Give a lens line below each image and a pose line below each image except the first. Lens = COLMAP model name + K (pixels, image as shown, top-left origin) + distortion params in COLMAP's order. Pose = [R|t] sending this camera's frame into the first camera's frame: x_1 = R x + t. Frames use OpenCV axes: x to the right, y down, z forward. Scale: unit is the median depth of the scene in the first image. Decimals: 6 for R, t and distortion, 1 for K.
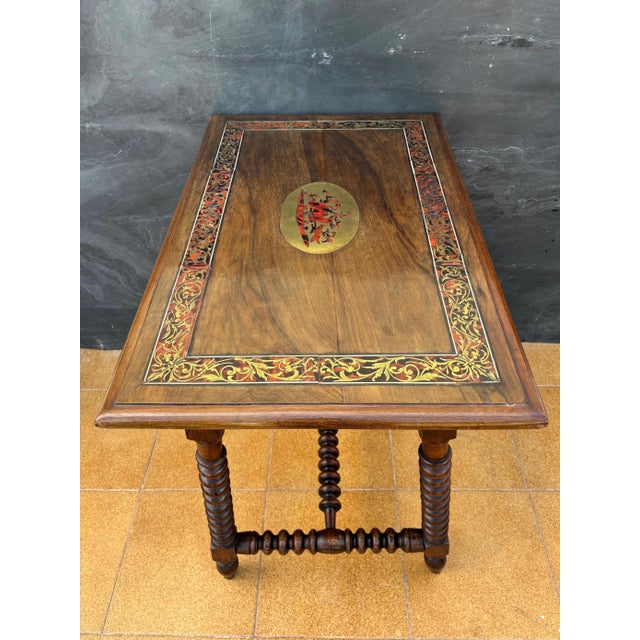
lens RADIAL K [[512.8, 0, 303.9], [0, 512.8, 334.9], [0, 0, 1]] dist [0.005750, -0.007985]
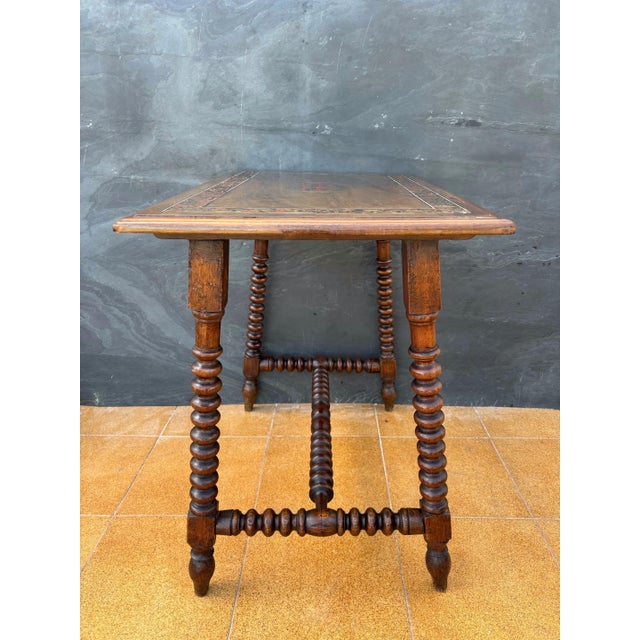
lens RADIAL K [[499.4, 0, 320.0], [0, 499.4, 320.0], [0, 0, 1]] dist [0.004972, 0.001230]
pose [[0.998714, 0.042465, 0.027691, 0.010348], [-0.026669, 0.904612, -0.425401, 0.451658], [-0.043114, 0.424116, 0.904581, 0.051919]]
